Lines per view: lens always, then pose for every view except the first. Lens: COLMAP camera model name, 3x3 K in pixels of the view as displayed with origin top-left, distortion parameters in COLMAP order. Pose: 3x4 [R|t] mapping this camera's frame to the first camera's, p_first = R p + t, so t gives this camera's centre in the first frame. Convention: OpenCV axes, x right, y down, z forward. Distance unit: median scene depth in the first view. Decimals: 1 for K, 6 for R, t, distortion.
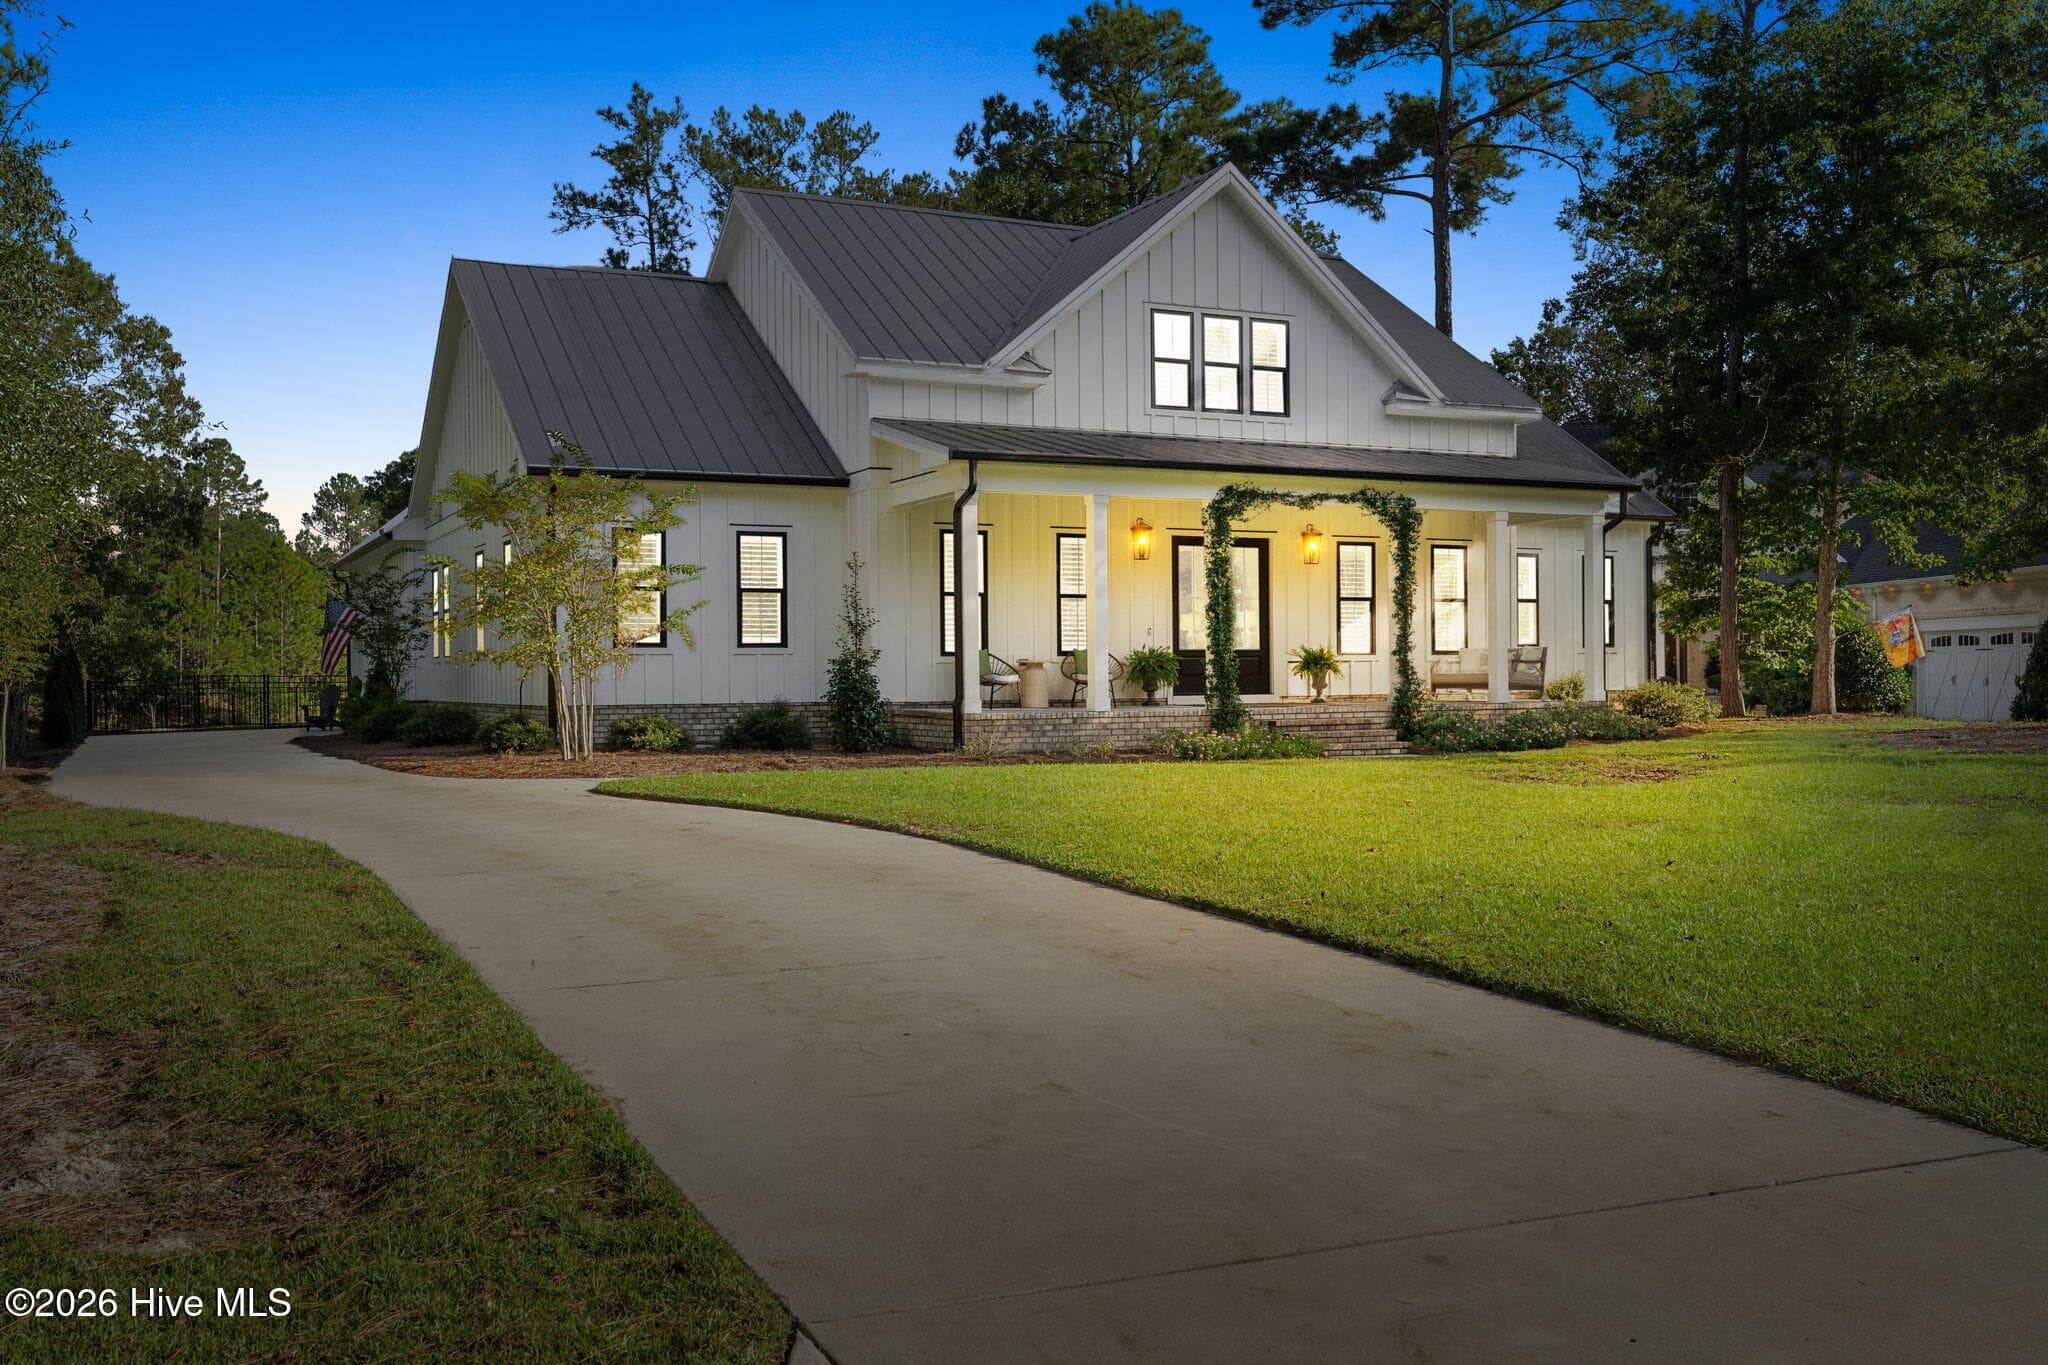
lens RADIAL K [[1693.7, 0, 1024.0], [0, 1693.7, 682.5], [0, 0, 1]] dist [-0.006507, -0.002090]
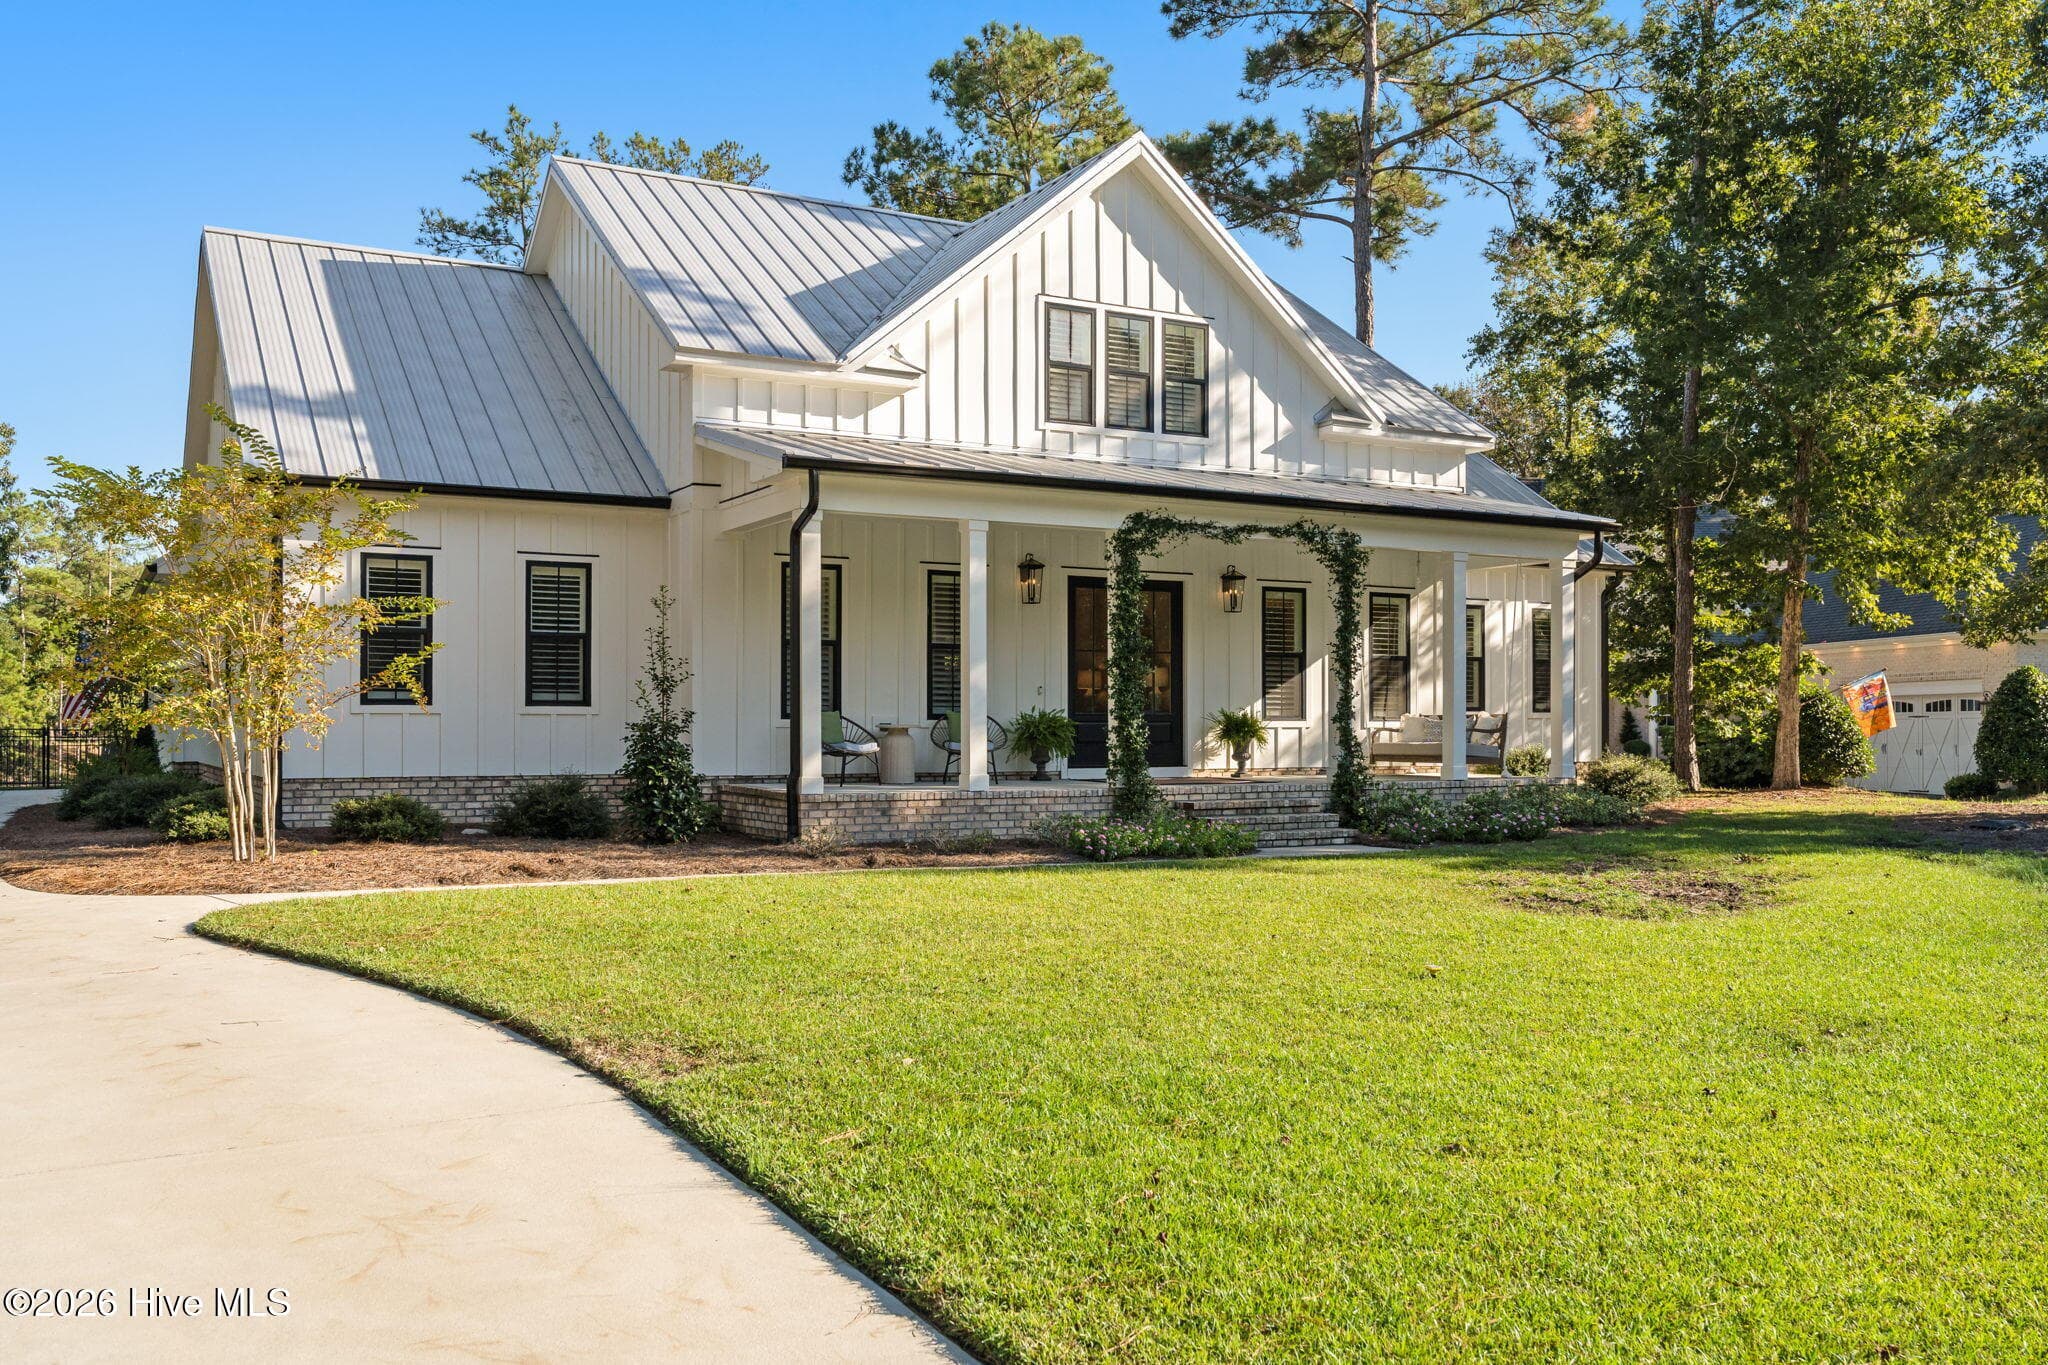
lens RADIAL K [[1693.7, 0, 1024.0], [0, 1693.7, 682.5], [0, 0, 1]] dist [-0.006507, -0.002090]
pose [[0.998113, 0.010694, 0.060470, 0.012725], [-0.008702, 0.999414, -0.033107, -0.005256], [-0.060789, 0.032518, 0.997621, 0.137120]]
